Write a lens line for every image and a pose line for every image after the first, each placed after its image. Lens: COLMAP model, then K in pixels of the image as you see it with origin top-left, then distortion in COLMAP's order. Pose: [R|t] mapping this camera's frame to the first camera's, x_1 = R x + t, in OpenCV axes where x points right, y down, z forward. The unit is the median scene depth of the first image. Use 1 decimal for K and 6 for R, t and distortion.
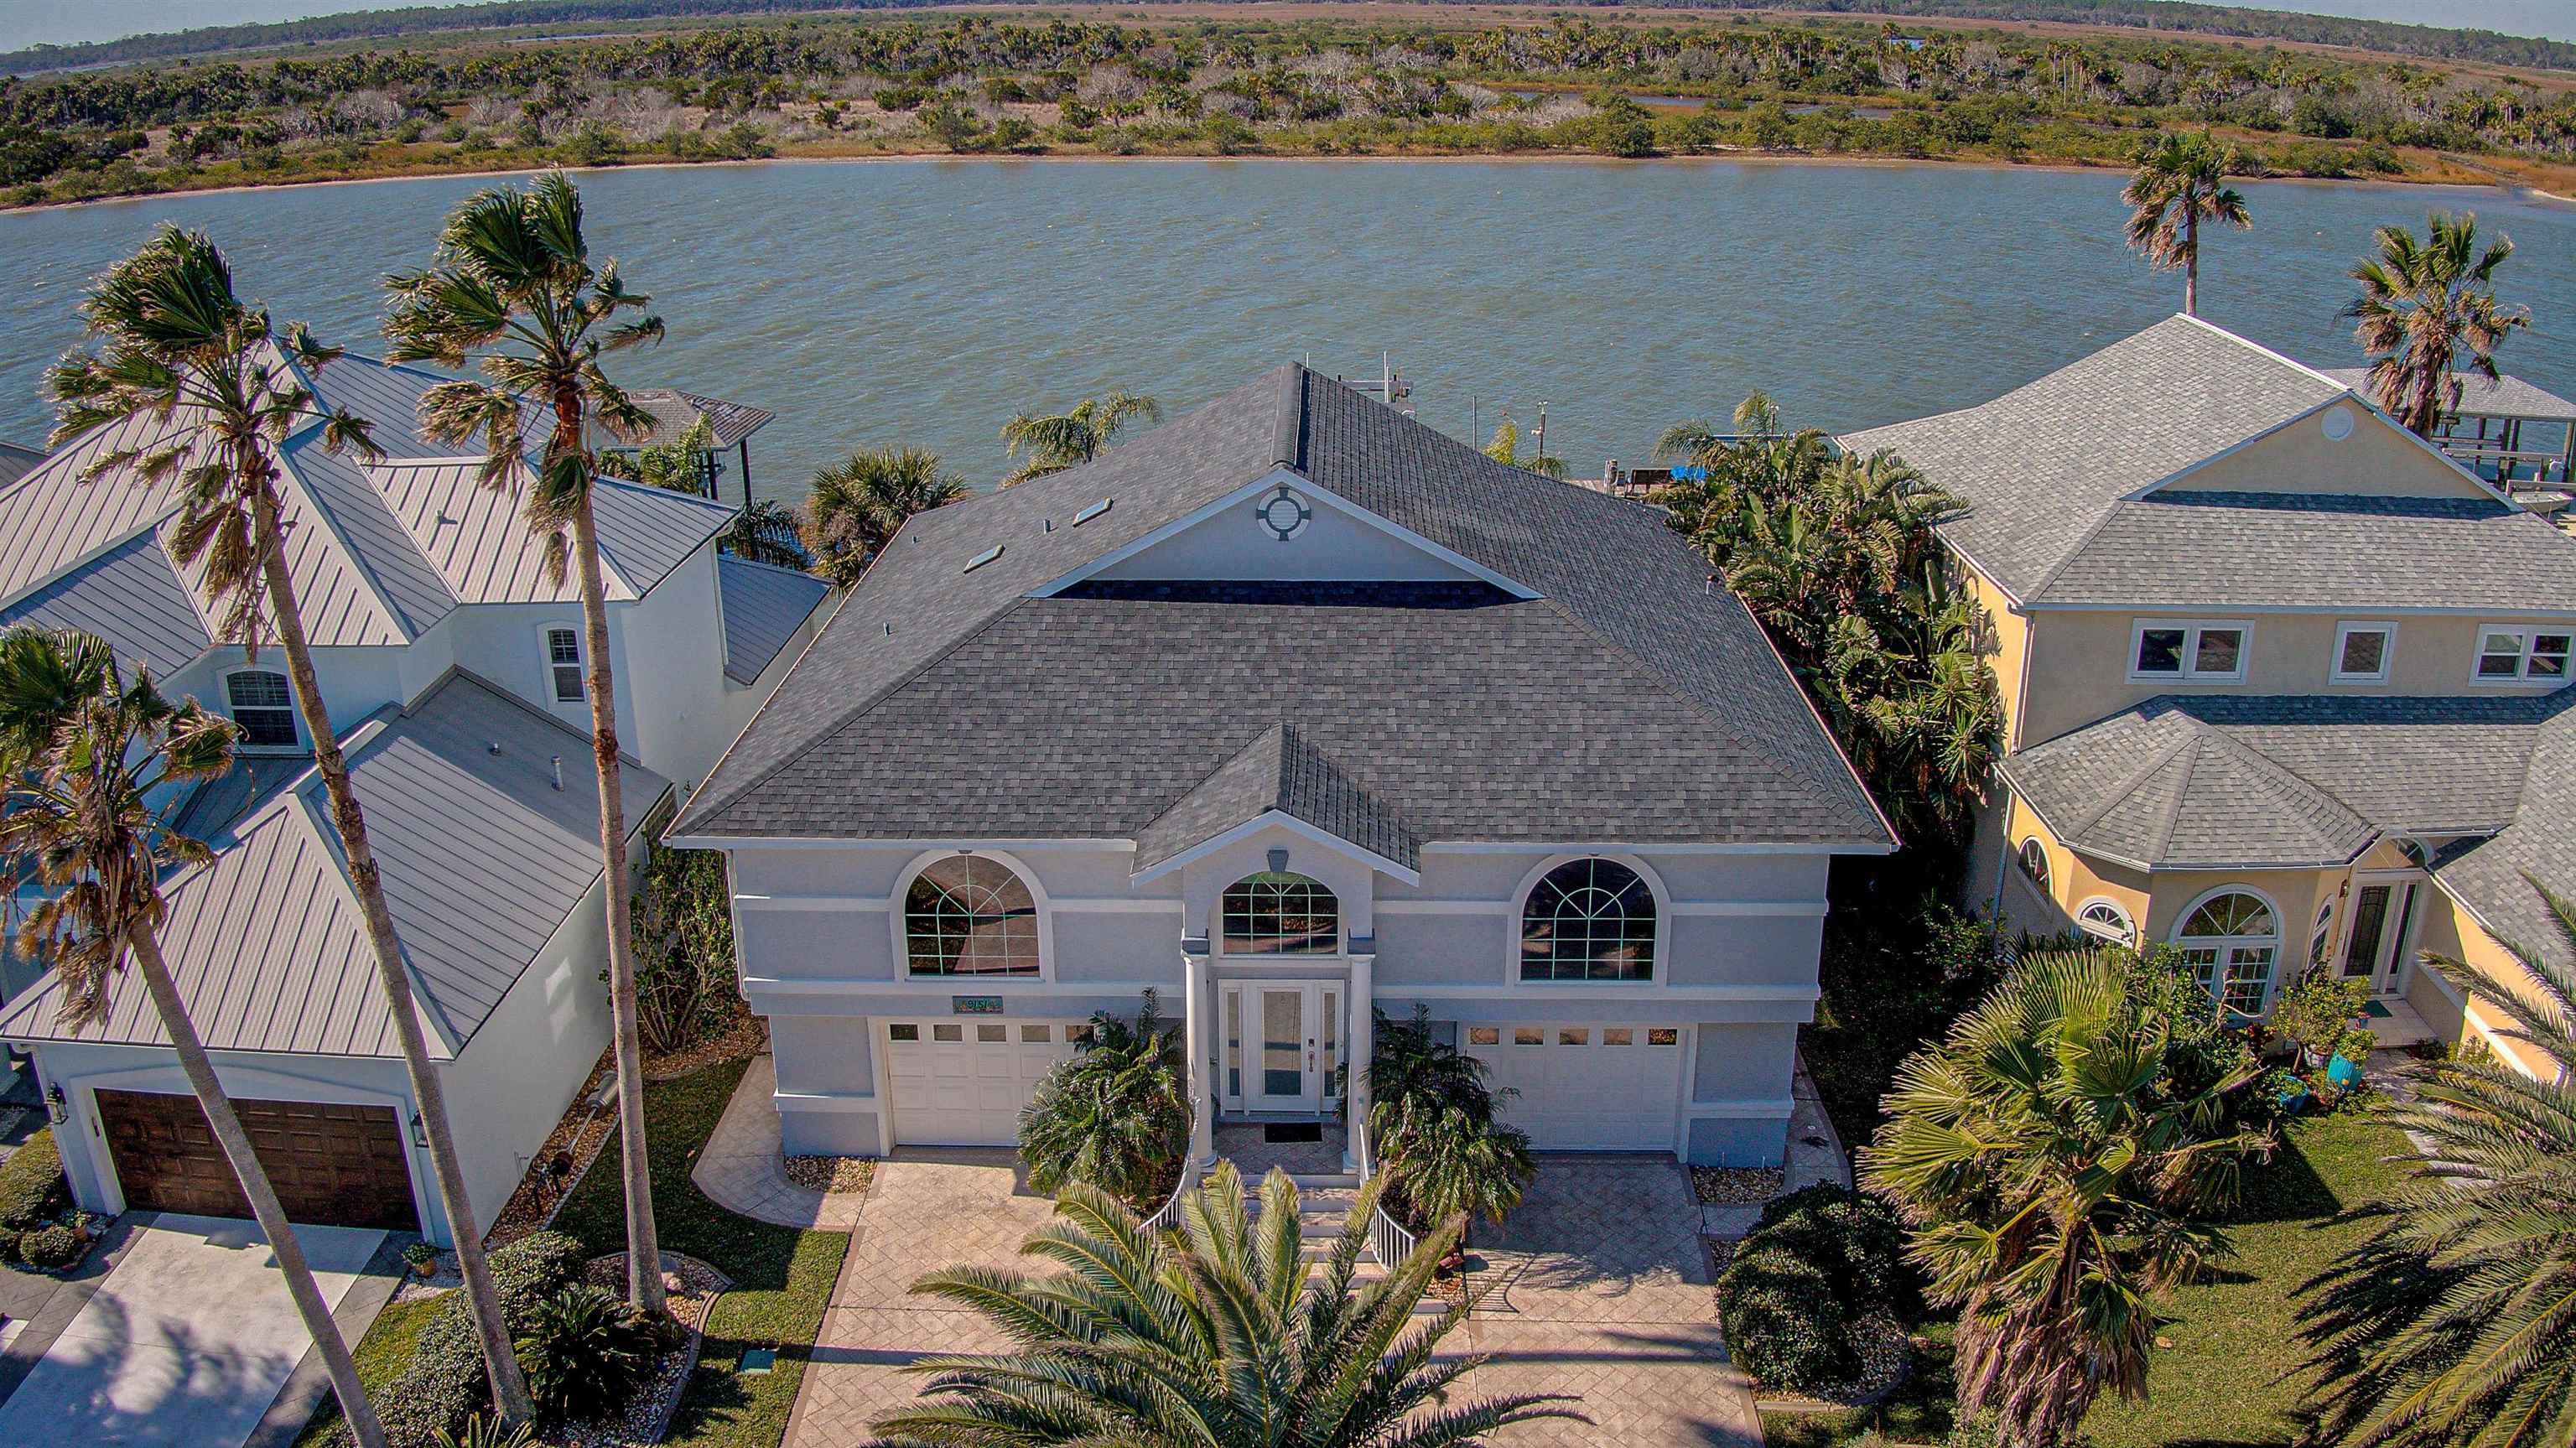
lens RADIAL K [[2019.3, 0, 1288.0], [0, 2019.3, 724.0], [0, 0, 1]] dist [-0.083921, -0.148834]
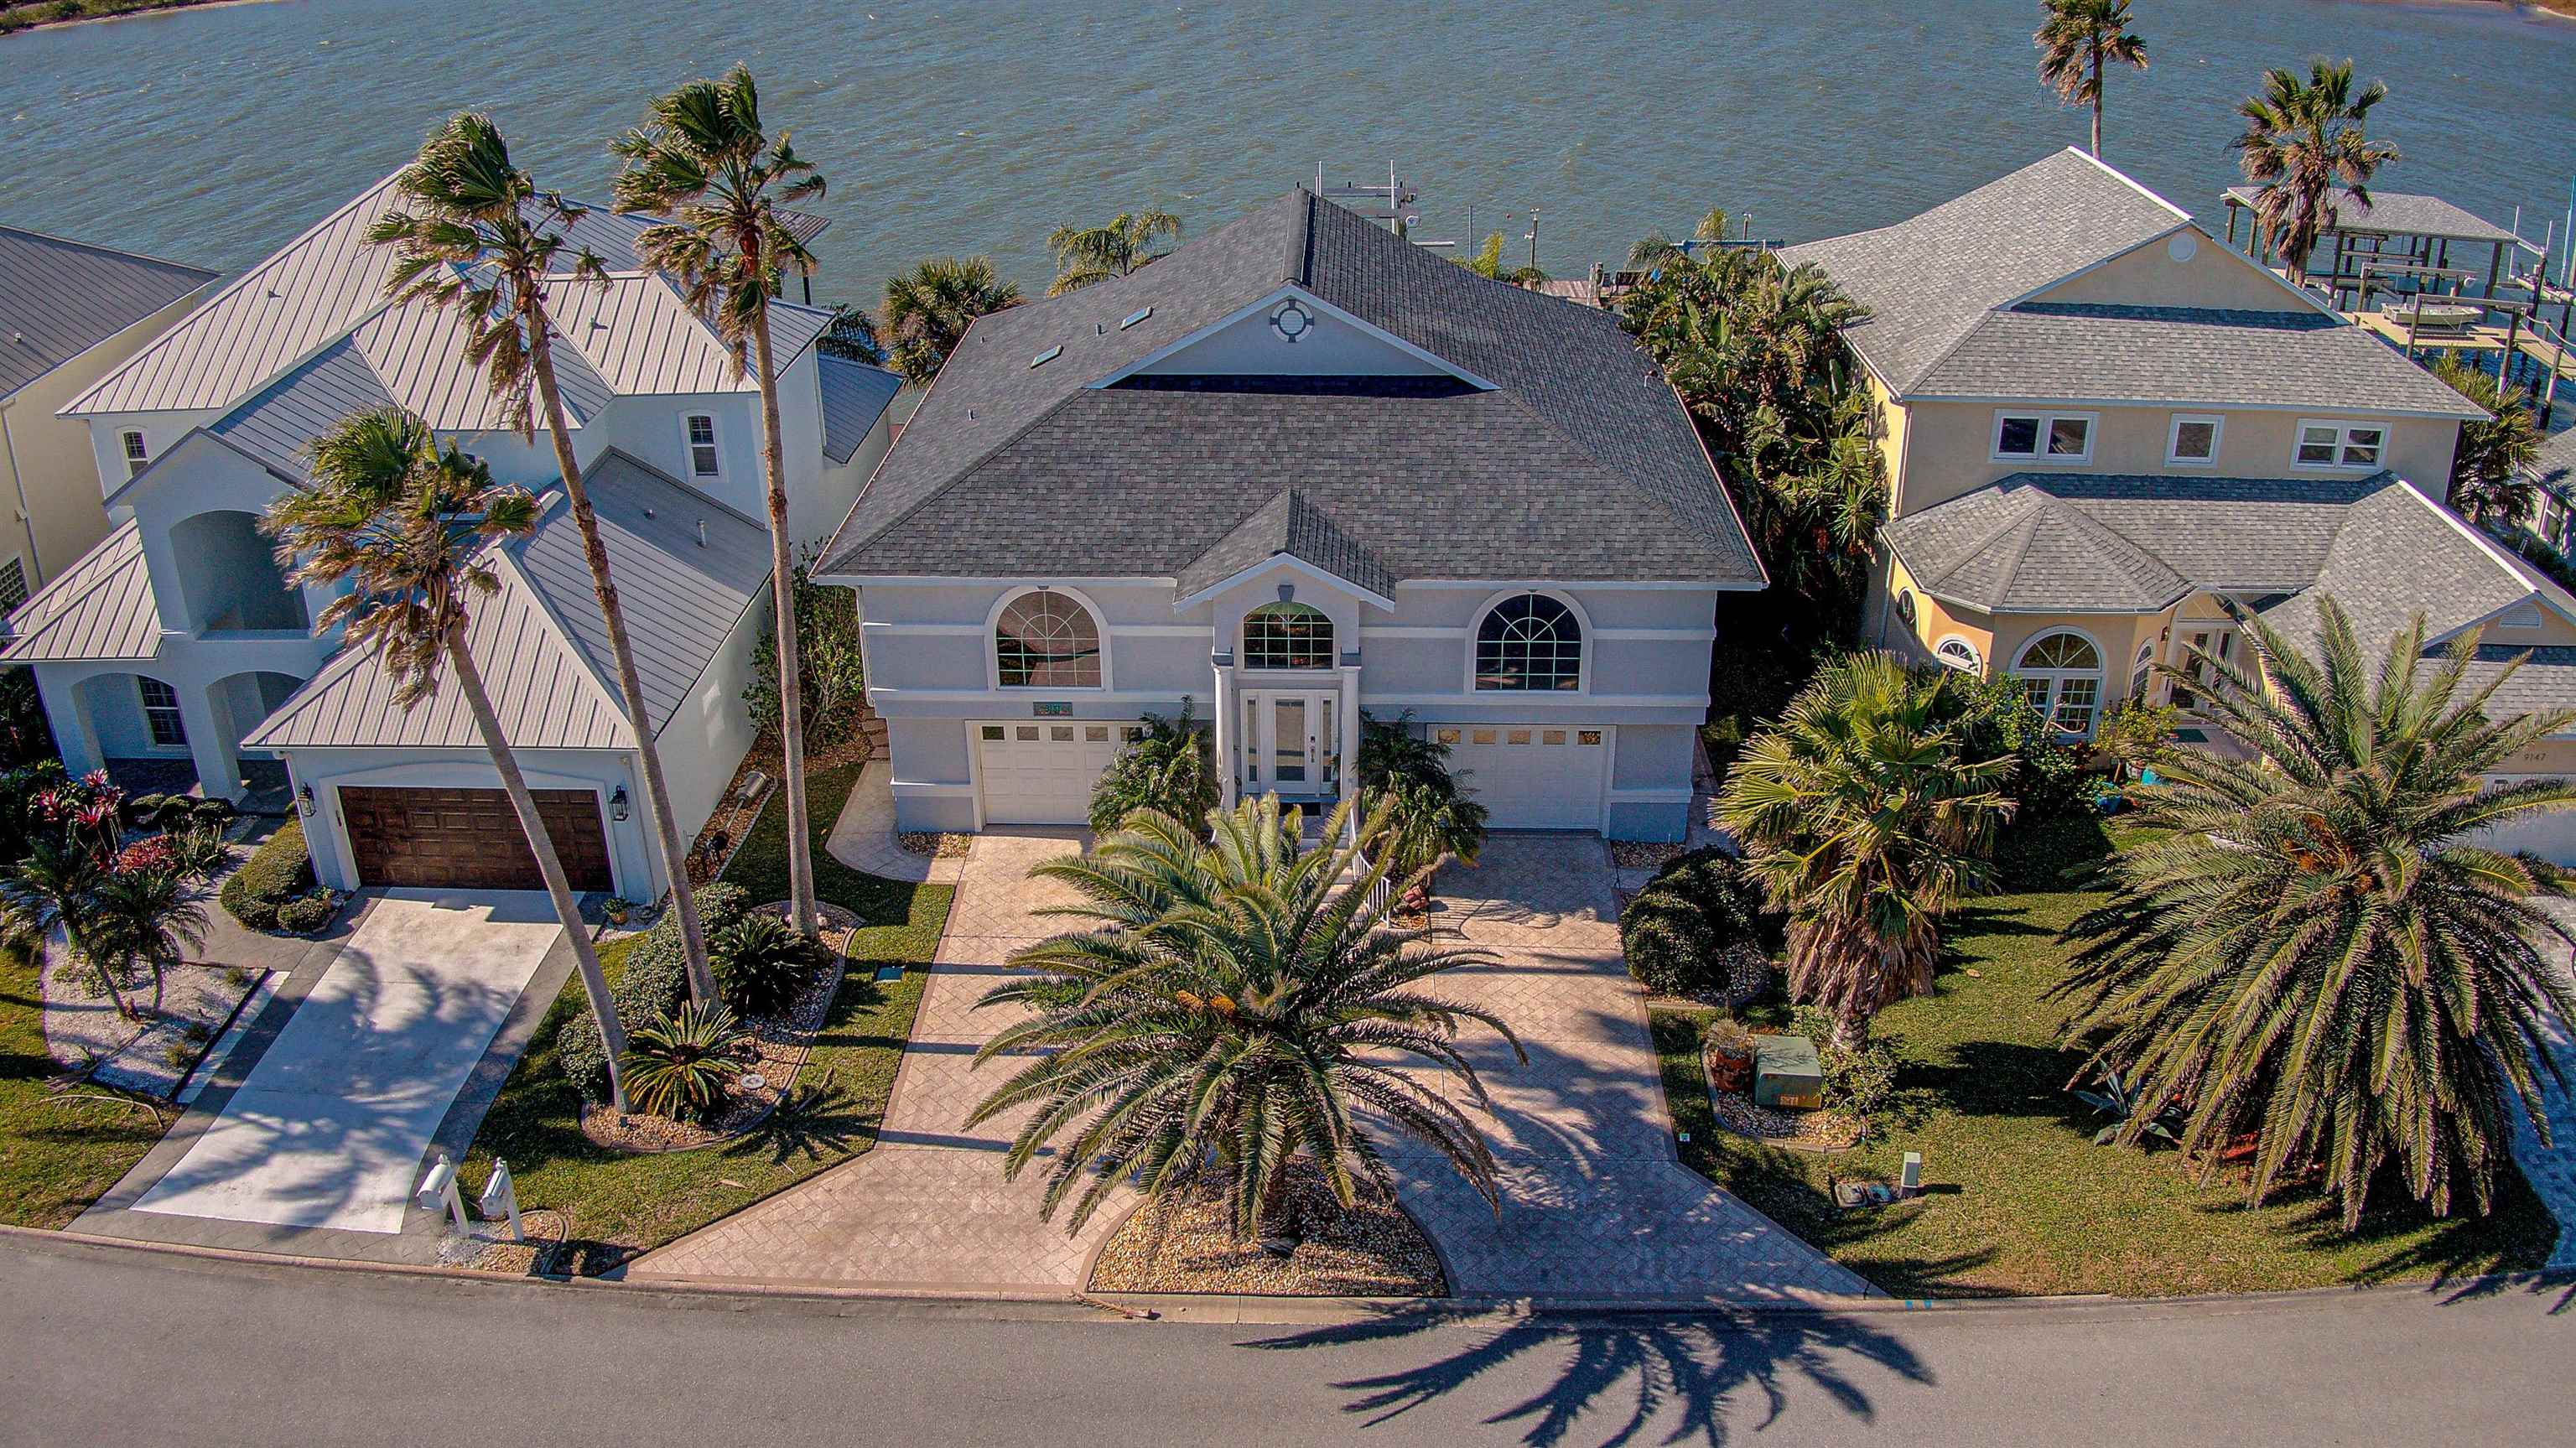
lens RADIAL K [[2013.8, 0, 1288.0], [0, 2013.8, 724.0], [0, 0, 1]] dist [-0.050836, -0.245994]
pose [[0.999951, 0.002426, -0.009589, 0.008154], [-0.001439, 0.994823, 0.101608, 0.018439], [0.009786, -0.101589, 0.994778, -0.275195]]
